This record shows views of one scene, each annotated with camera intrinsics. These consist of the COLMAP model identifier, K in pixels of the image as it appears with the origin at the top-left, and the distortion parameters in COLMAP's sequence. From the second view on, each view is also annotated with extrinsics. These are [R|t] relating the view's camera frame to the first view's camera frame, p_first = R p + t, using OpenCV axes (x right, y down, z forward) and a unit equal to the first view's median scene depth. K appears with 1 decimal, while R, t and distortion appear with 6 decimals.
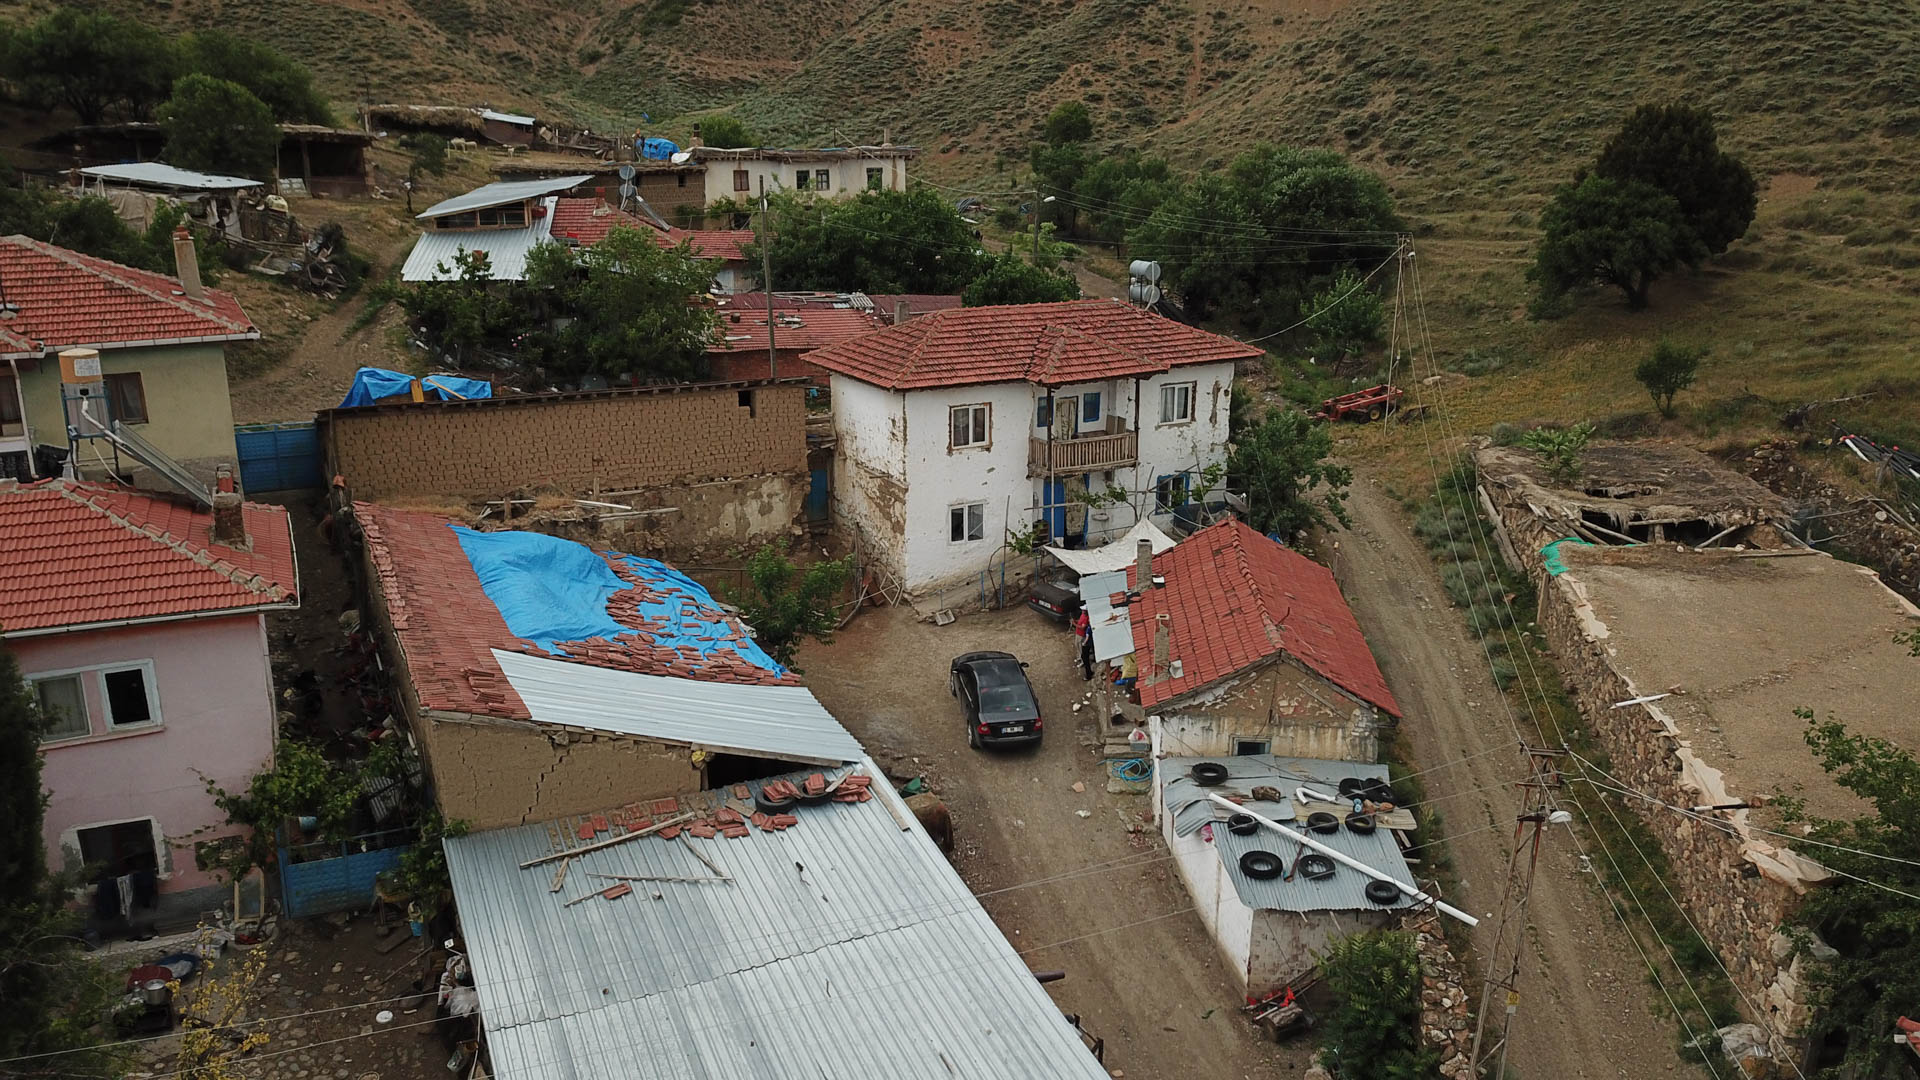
lens RADIAL K [[1463.7, 0, 960.0], [0, 1463.7, 540.0], [0, 0, 1]] dist [0.037630, -0.042030]
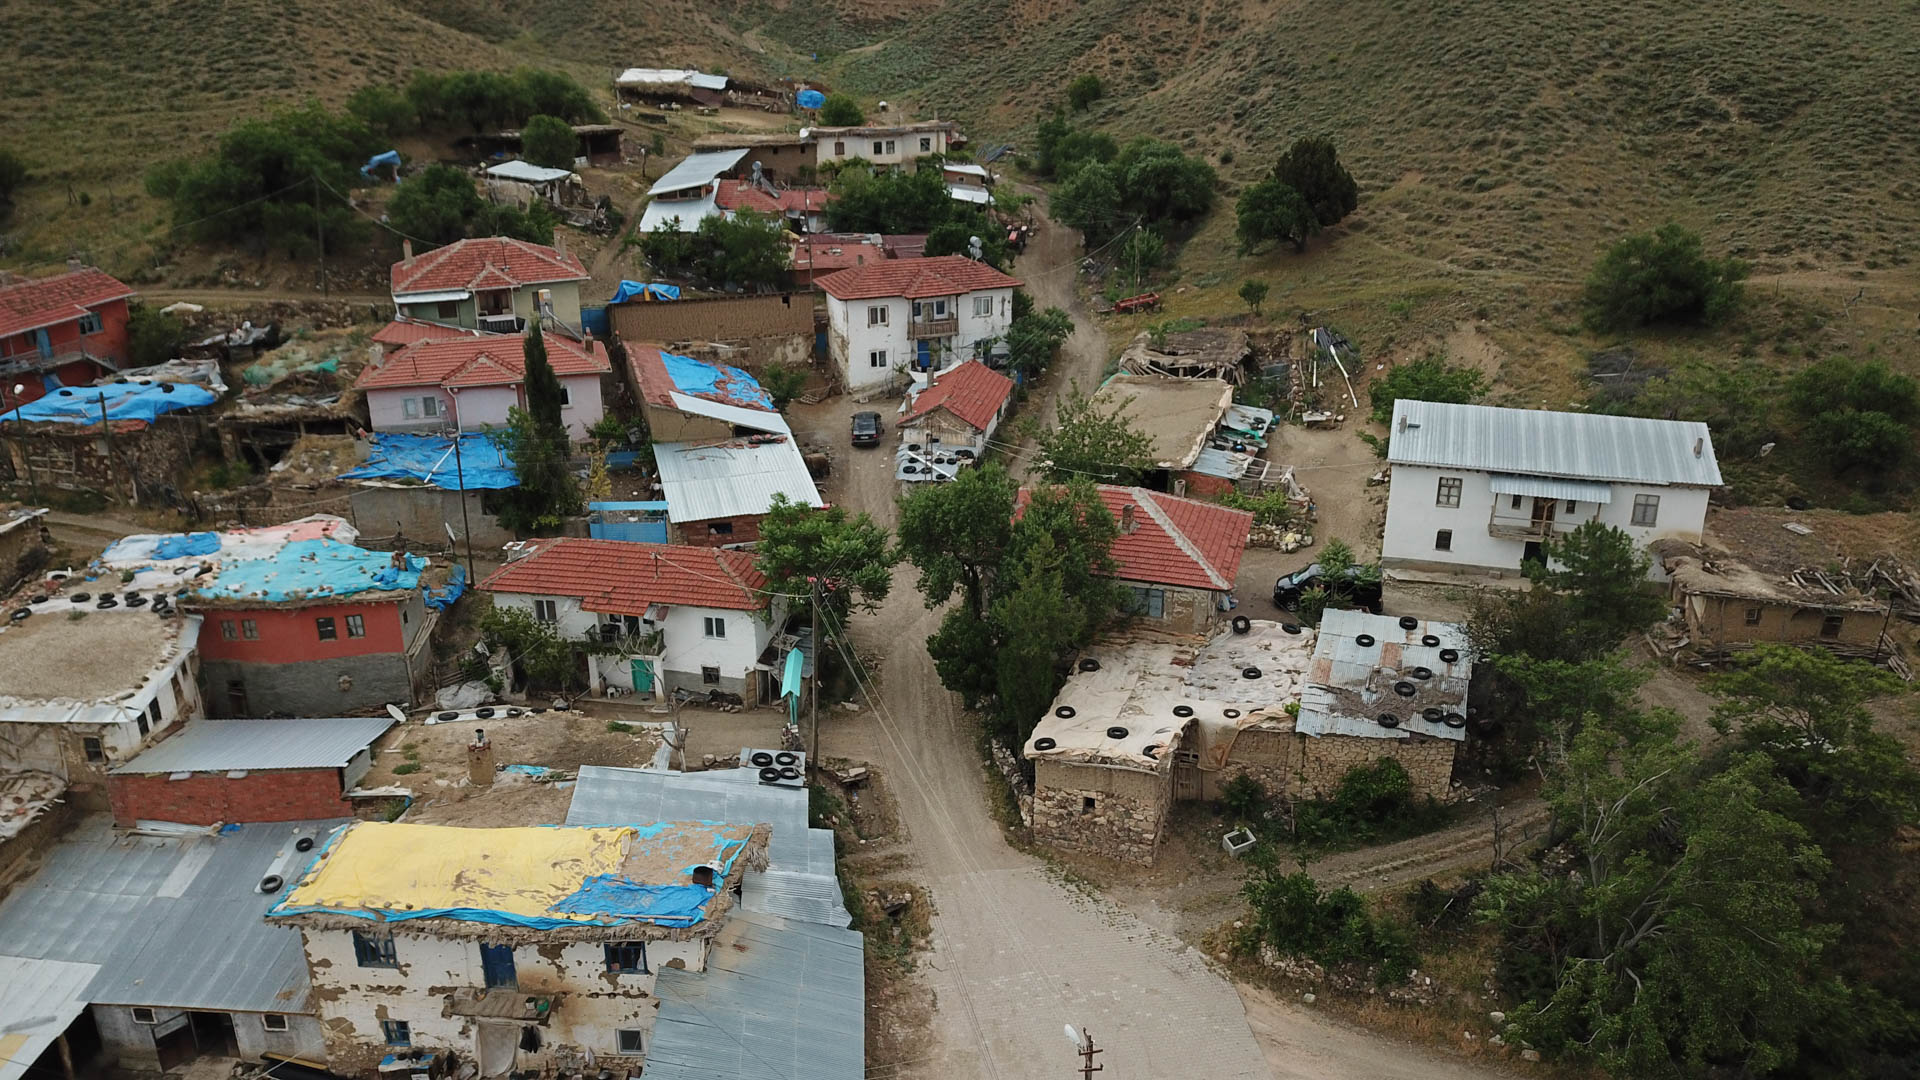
lens RADIAL K [[1492.4, 0, 960.0], [0, 1492.4, 540.0], [0, 0, 1]] dist [0.106244, -0.293690]
pose [[0.988375, 0.045888, -0.144946, 0.504183], [-0.031982, 0.994784, 0.096856, 0.041659], [0.148635, -0.091094, 0.984688, -1.357571]]
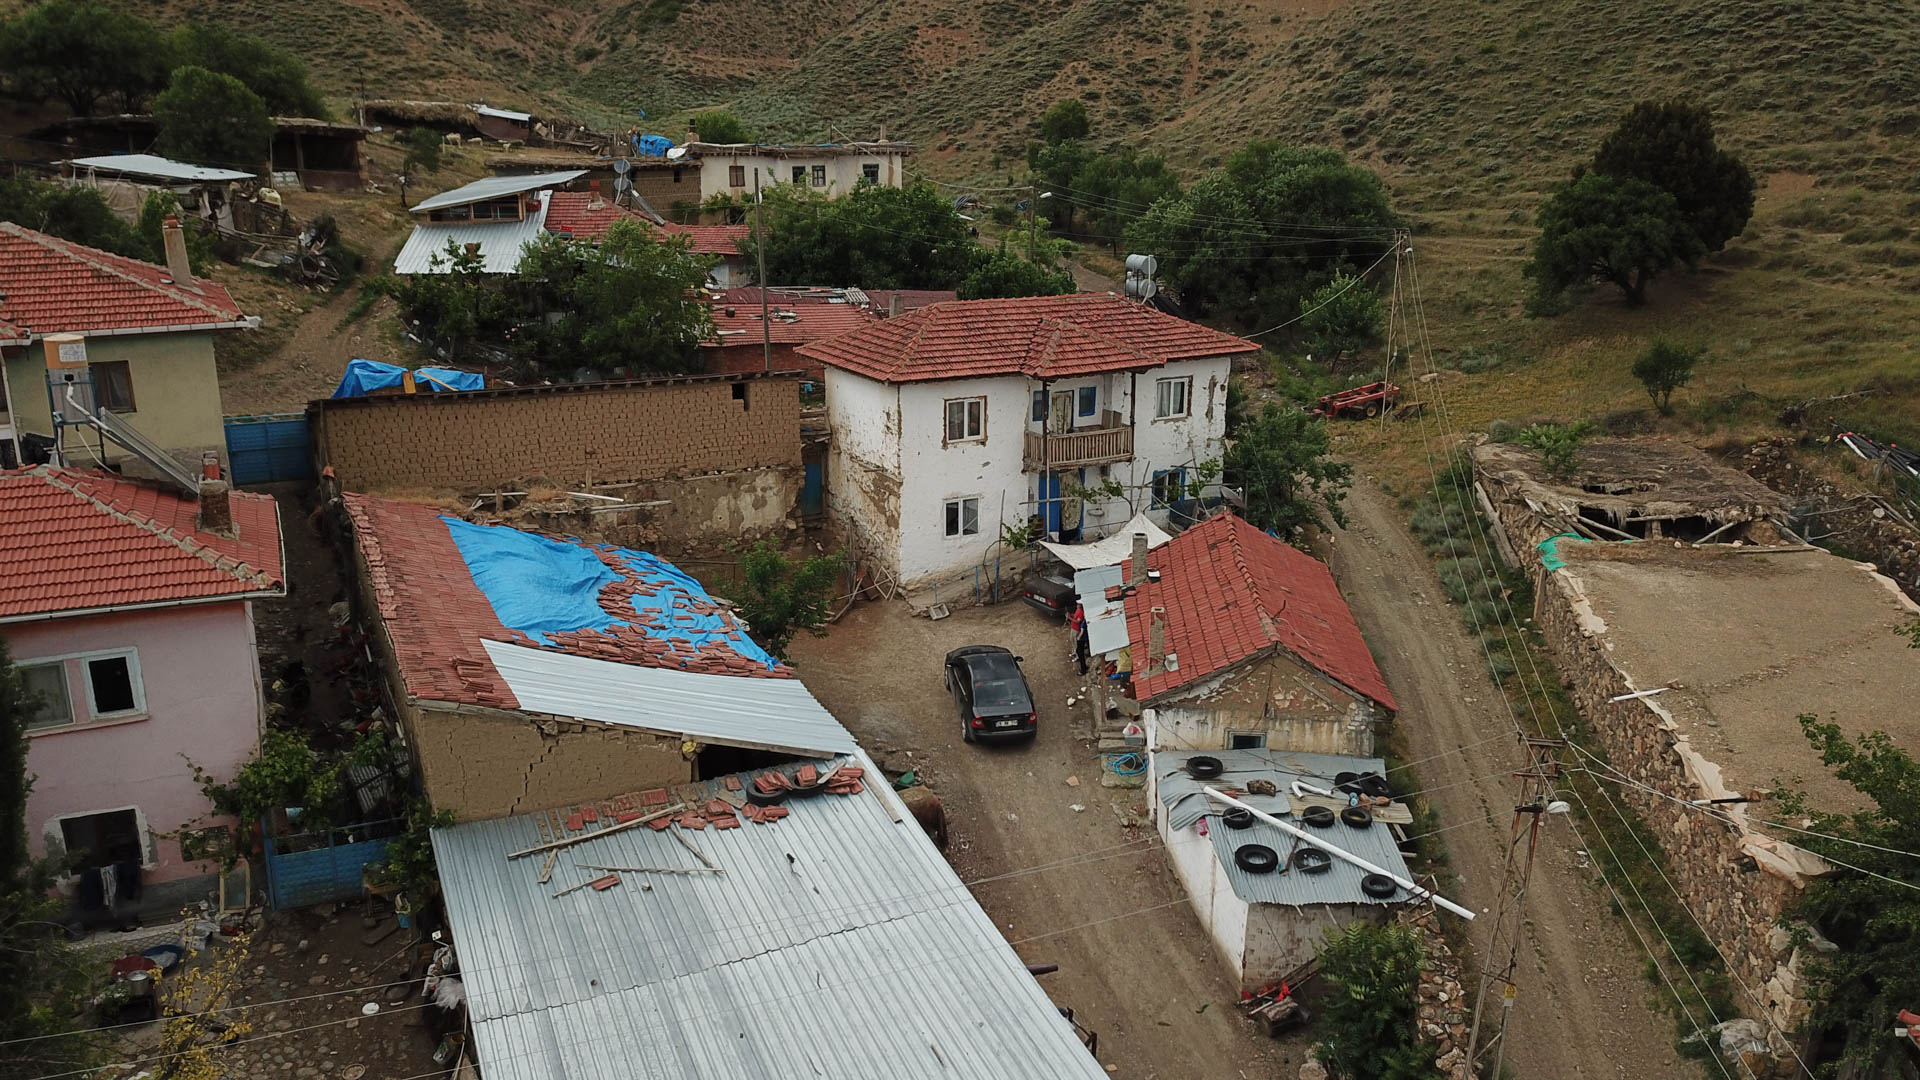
lens RADIAL K [[1463.7, 0, 960.0], [0, 1463.7, 540.0], [0, 0, 1]] dist [0.037630, -0.042030]
pose [[0.999993, 0.002789, 0.002641, 0.001034], [-0.002788, 0.999996, -0.000473, 0.004685], [-0.002642, 0.000466, 0.999996, 0.005342]]
